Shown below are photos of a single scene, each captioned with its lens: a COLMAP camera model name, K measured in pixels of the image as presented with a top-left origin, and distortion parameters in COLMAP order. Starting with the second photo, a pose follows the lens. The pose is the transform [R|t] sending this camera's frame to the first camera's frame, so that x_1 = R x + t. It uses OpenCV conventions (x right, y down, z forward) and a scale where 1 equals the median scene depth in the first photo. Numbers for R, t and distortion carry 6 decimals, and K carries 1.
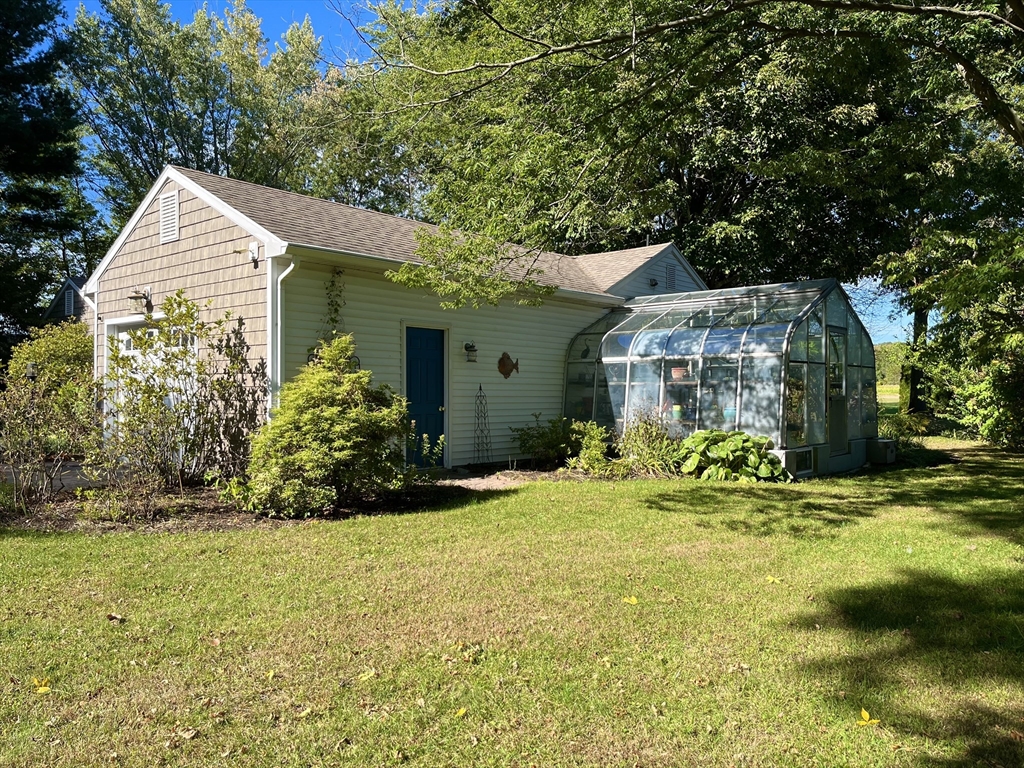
lens RADIAL K [[776.3, 0, 514.7], [0, 776.3, 386.8], [0, 0, 1]] dist [0.080964, -0.107433]
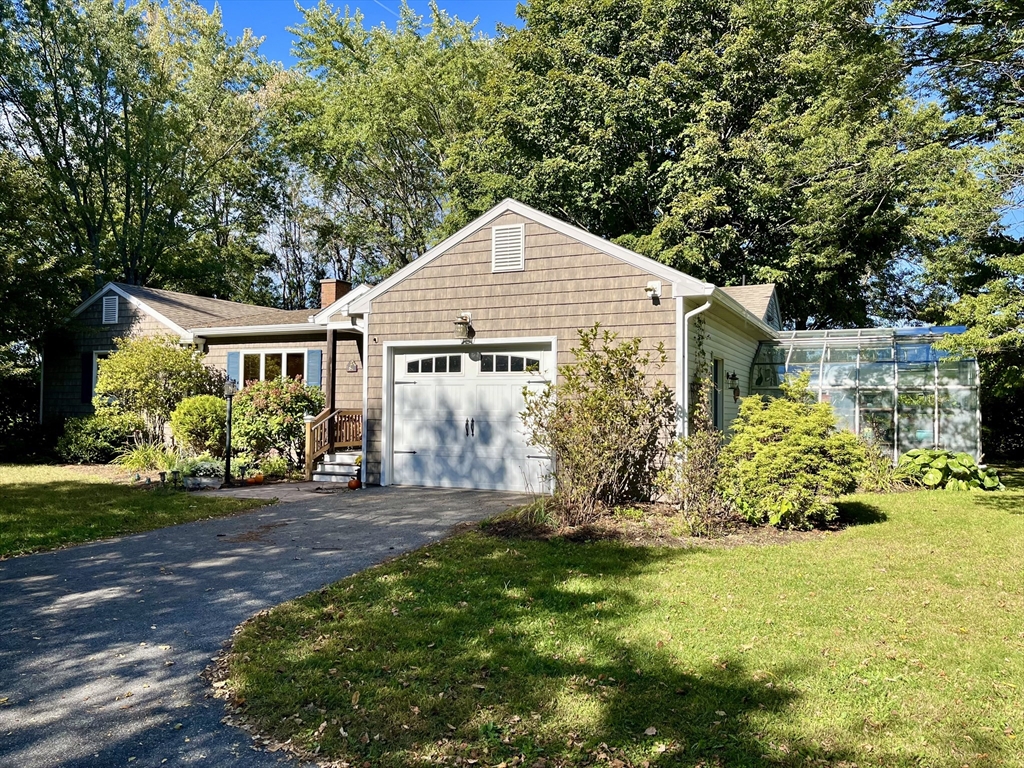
lens RADIAL K [[776.3, 0, 514.7], [0, 776.3, 386.8], [0, 0, 1]] dist [0.080964, -0.107433]
pose [[0.962476, 0.015032, 0.270952, -0.680715], [-0.010371, 0.999773, -0.018625, -0.011558], [-0.271170, 0.015116, 0.962413, 0.004545]]
